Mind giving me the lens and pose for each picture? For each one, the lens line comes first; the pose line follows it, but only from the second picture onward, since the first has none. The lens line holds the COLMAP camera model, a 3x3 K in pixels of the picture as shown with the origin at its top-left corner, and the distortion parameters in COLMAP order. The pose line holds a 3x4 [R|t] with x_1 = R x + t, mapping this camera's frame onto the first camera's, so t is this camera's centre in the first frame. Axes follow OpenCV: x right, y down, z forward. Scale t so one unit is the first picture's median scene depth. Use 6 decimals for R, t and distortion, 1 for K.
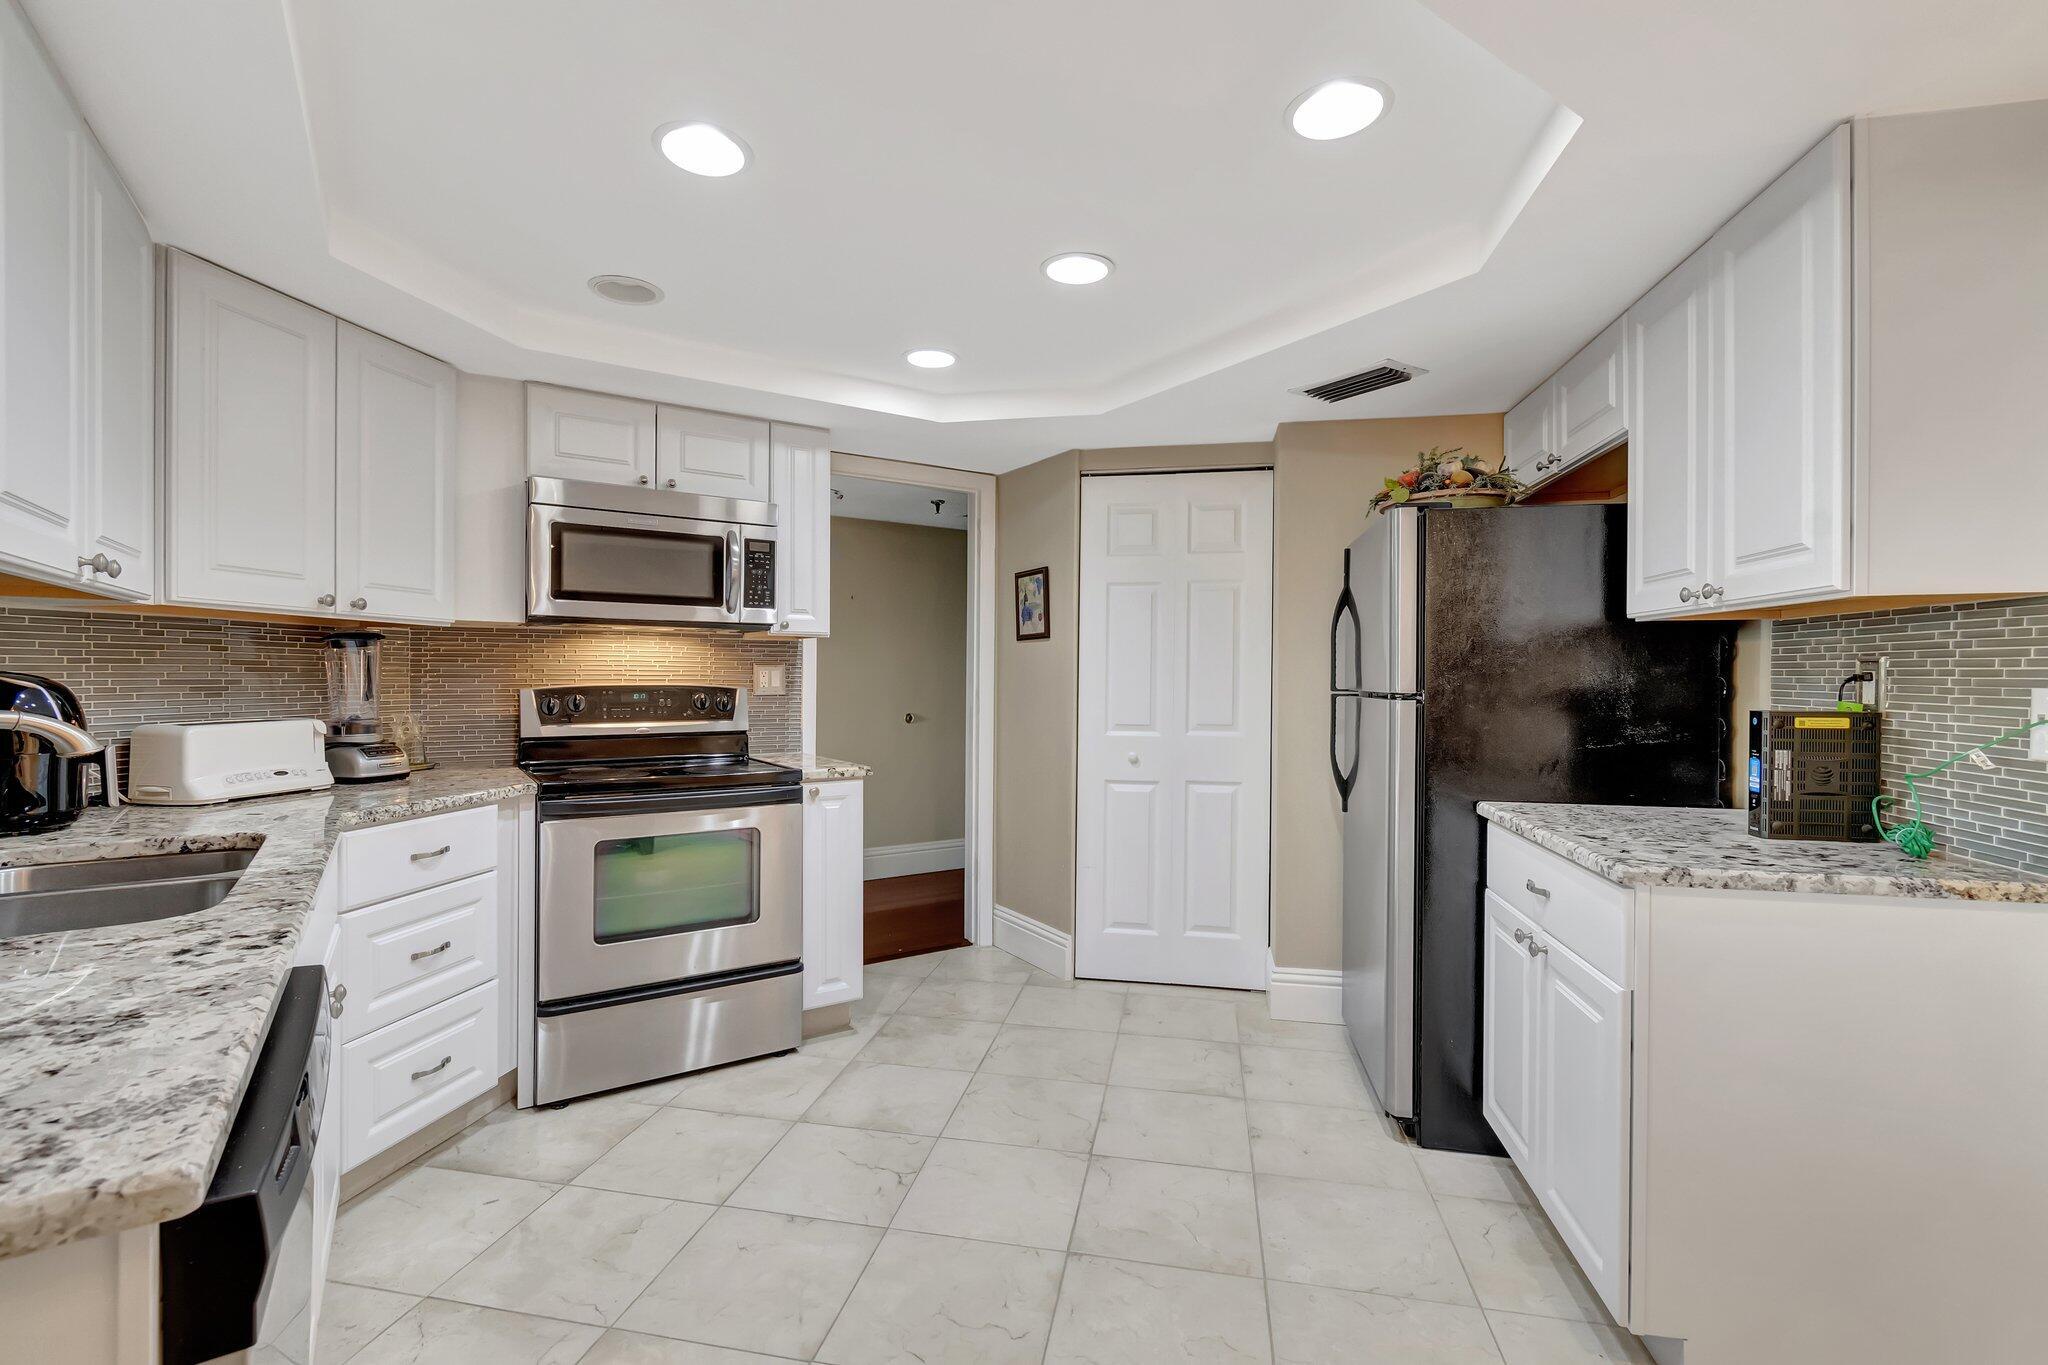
lens RADIAL K [[904.2, 0, 1006.9], [0, 904.2, 673.2], [0, 0, 1]] dist [0.001766, 0.000057]
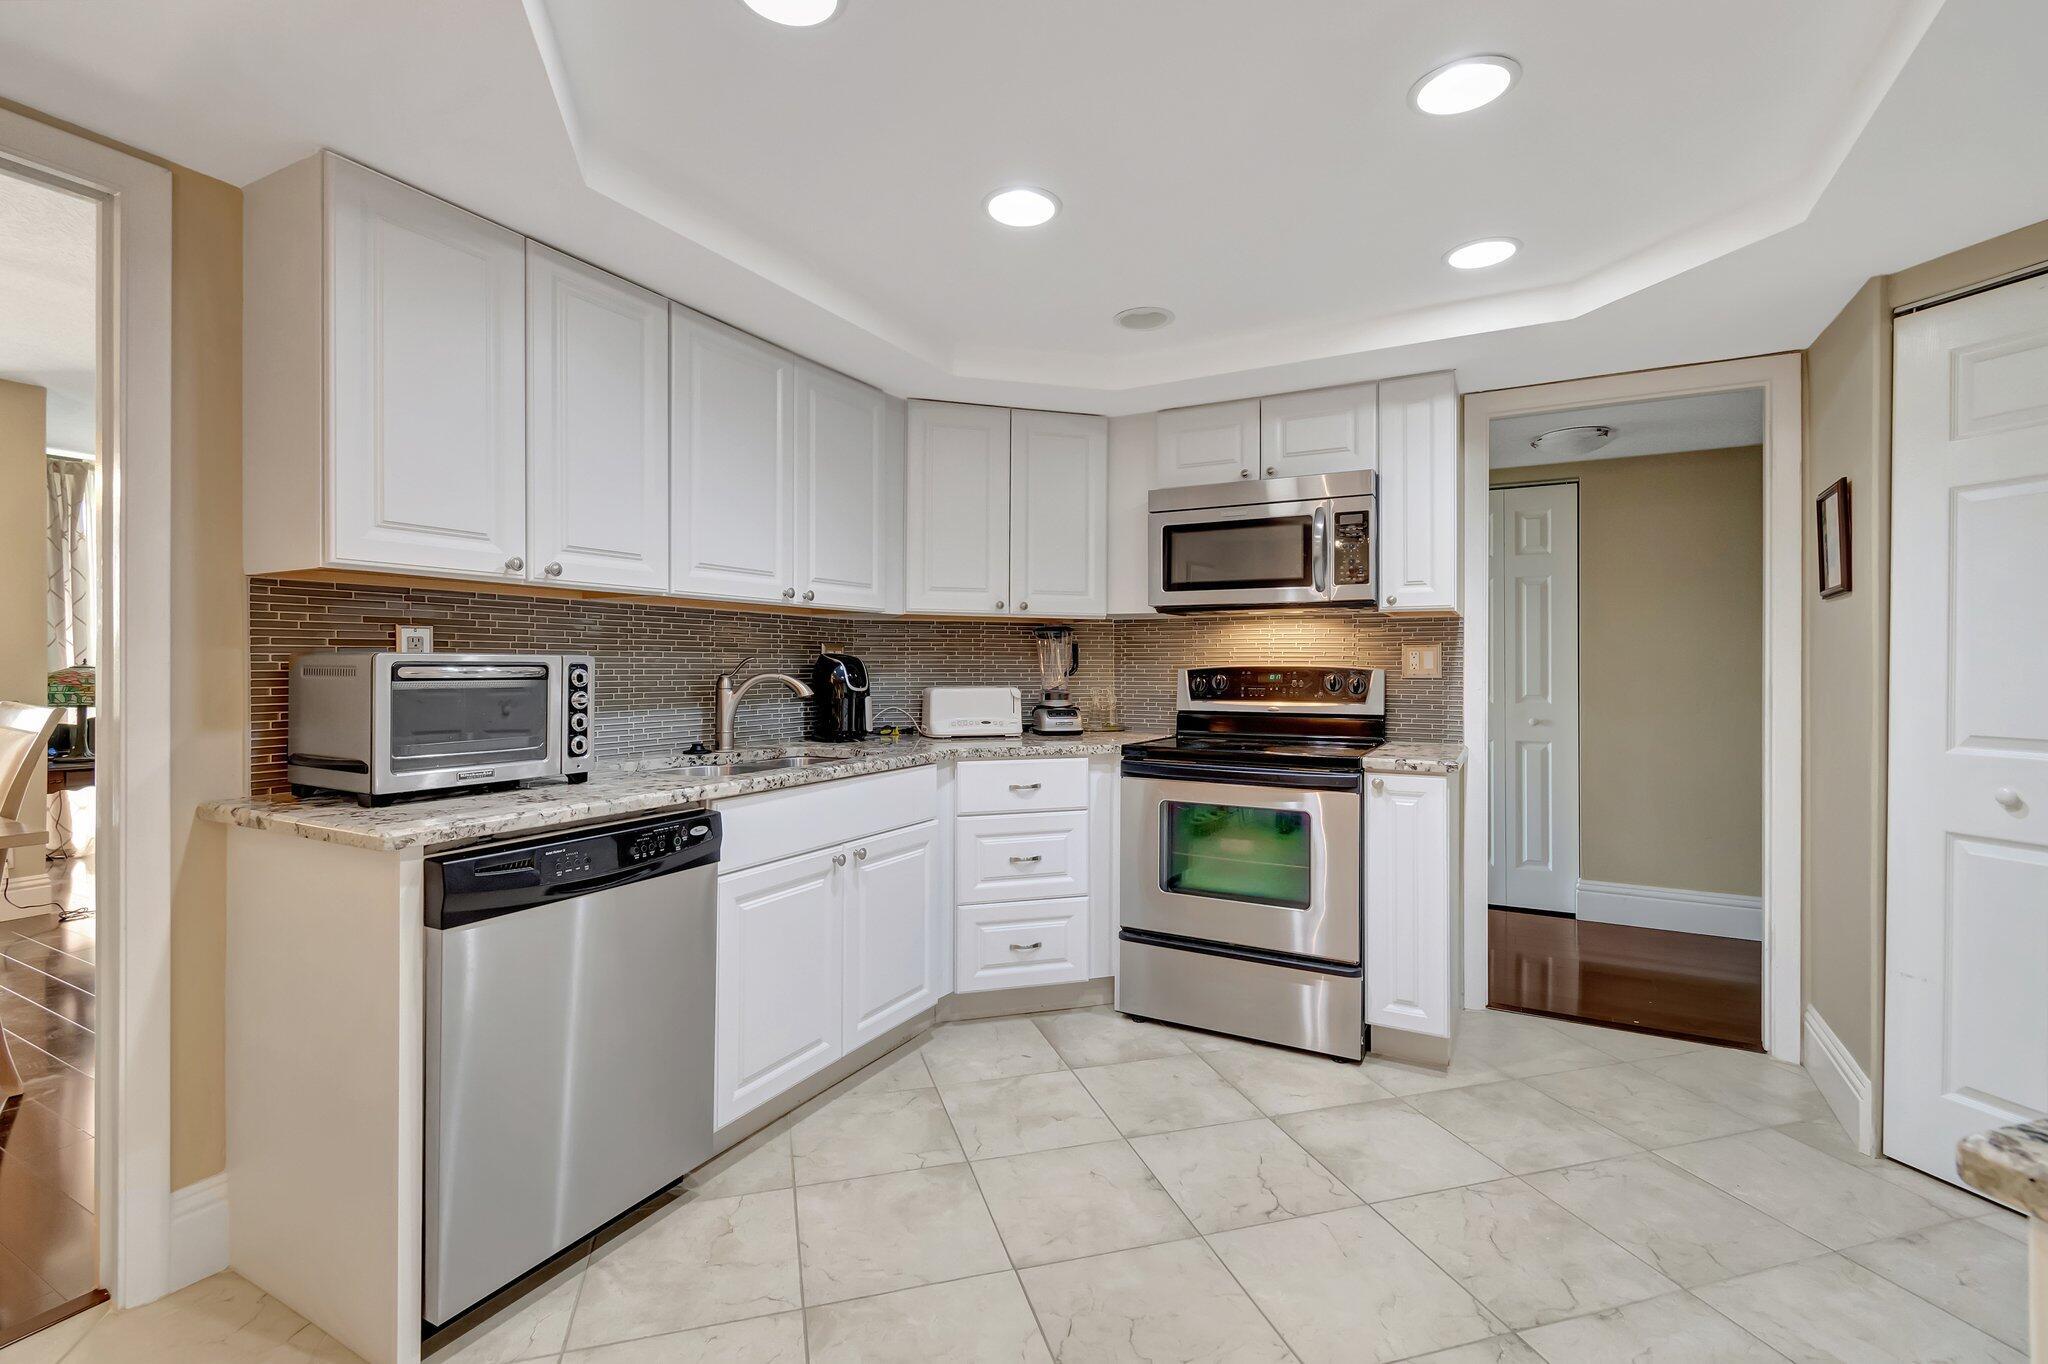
lens RADIAL K [[909.5, 0, 1022.9], [0, 909.5, 655.4], [0, 0, 1]] dist [0.000222, -0.000015]
pose [[0.471068, -0.012577, -0.882007, 0.411217], [0.002650, 0.999914, -0.012843, 0.014040], [0.882093, 0.003712, 0.471060, 0.256279]]
